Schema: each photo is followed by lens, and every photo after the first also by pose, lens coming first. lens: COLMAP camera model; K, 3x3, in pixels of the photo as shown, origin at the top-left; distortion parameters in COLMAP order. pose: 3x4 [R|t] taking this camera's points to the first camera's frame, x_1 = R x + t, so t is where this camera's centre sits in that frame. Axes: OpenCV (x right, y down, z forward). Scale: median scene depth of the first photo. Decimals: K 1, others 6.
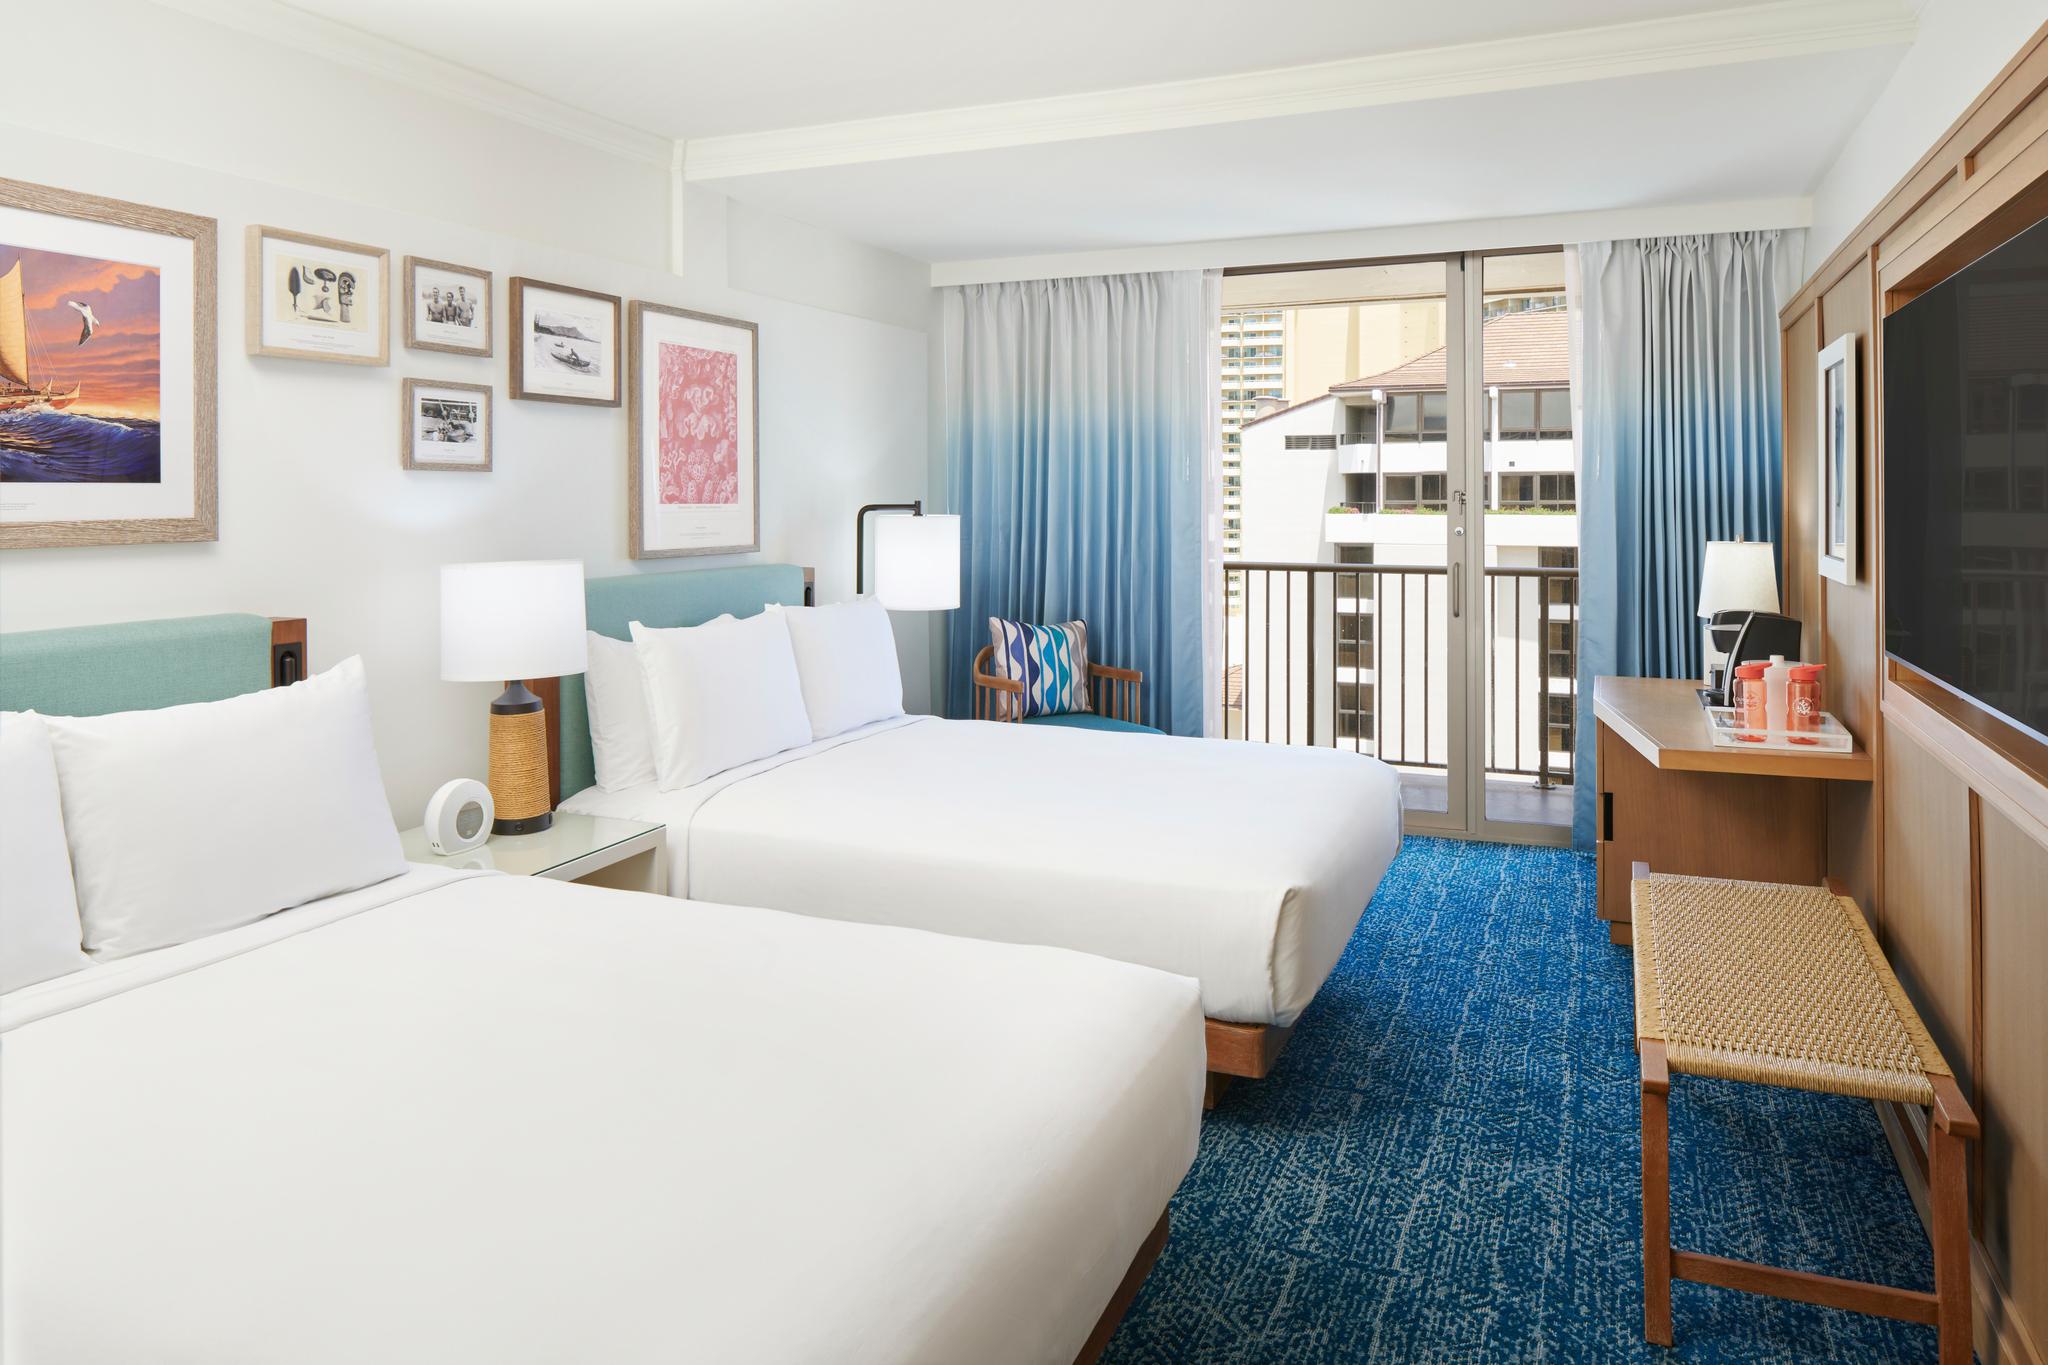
lens RADIAL K [[1533.6, 0, 1021.5], [0, 1533.6, 629.1], [0, 0, 1]] dist [0.018467, -0.035675]
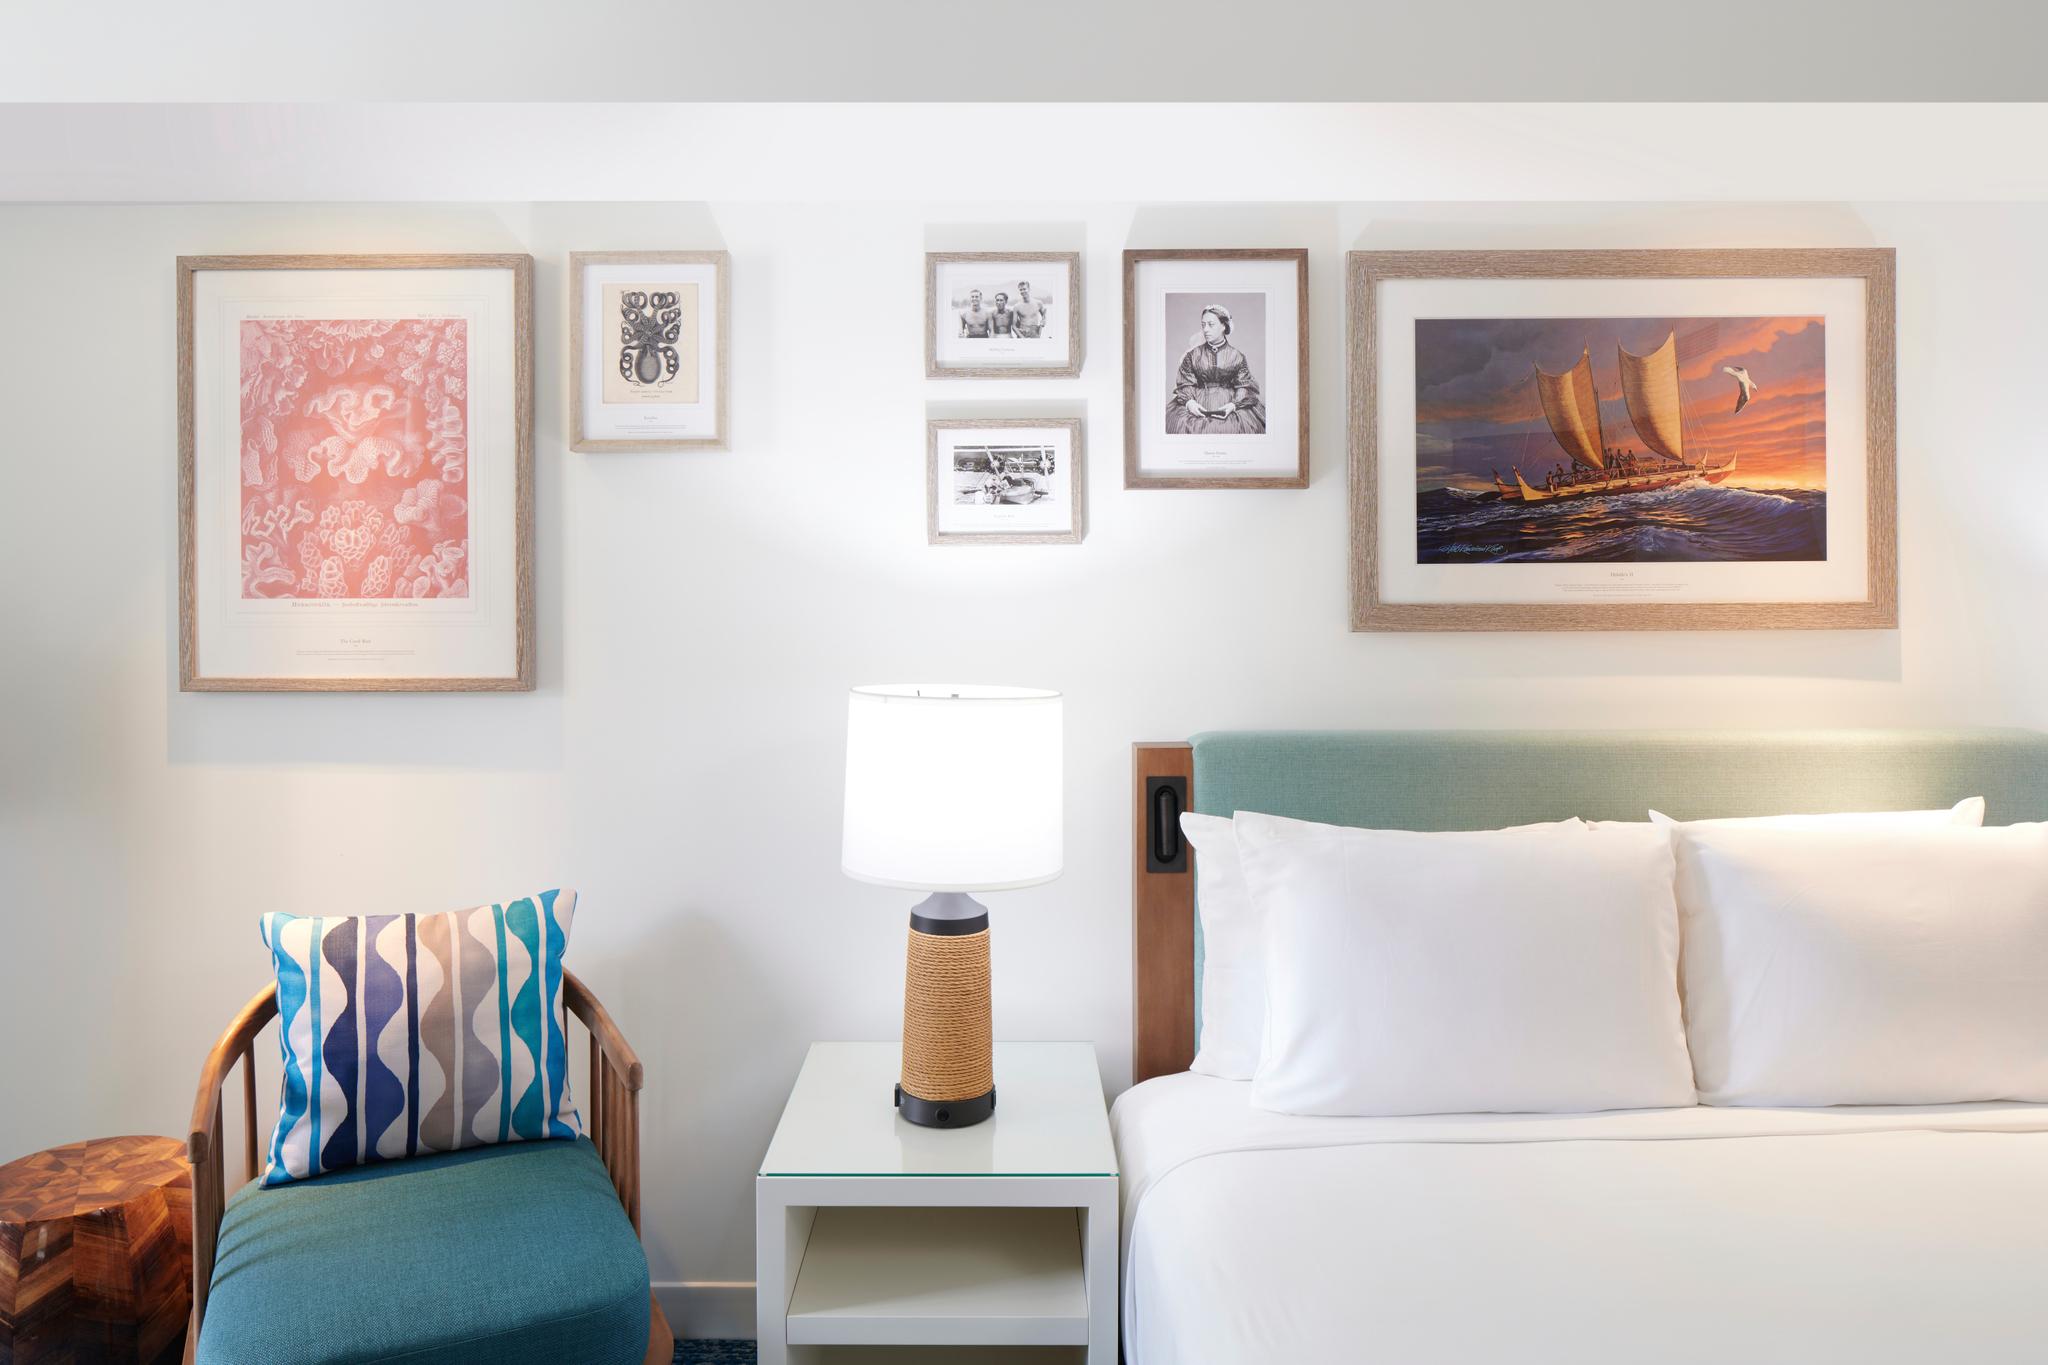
lens RADIAL K [[1533.6, 0, 1021.5], [0, 1533.6, 629.1], [0, 0, 1]] dist [0.018467, -0.035675]
pose [[0.347716, 0.030646, -0.937099, 0.292509], [-0.077878, 0.996956, 0.003706, -0.067578], [0.934360, 0.071691, 0.349044, 0.763031]]
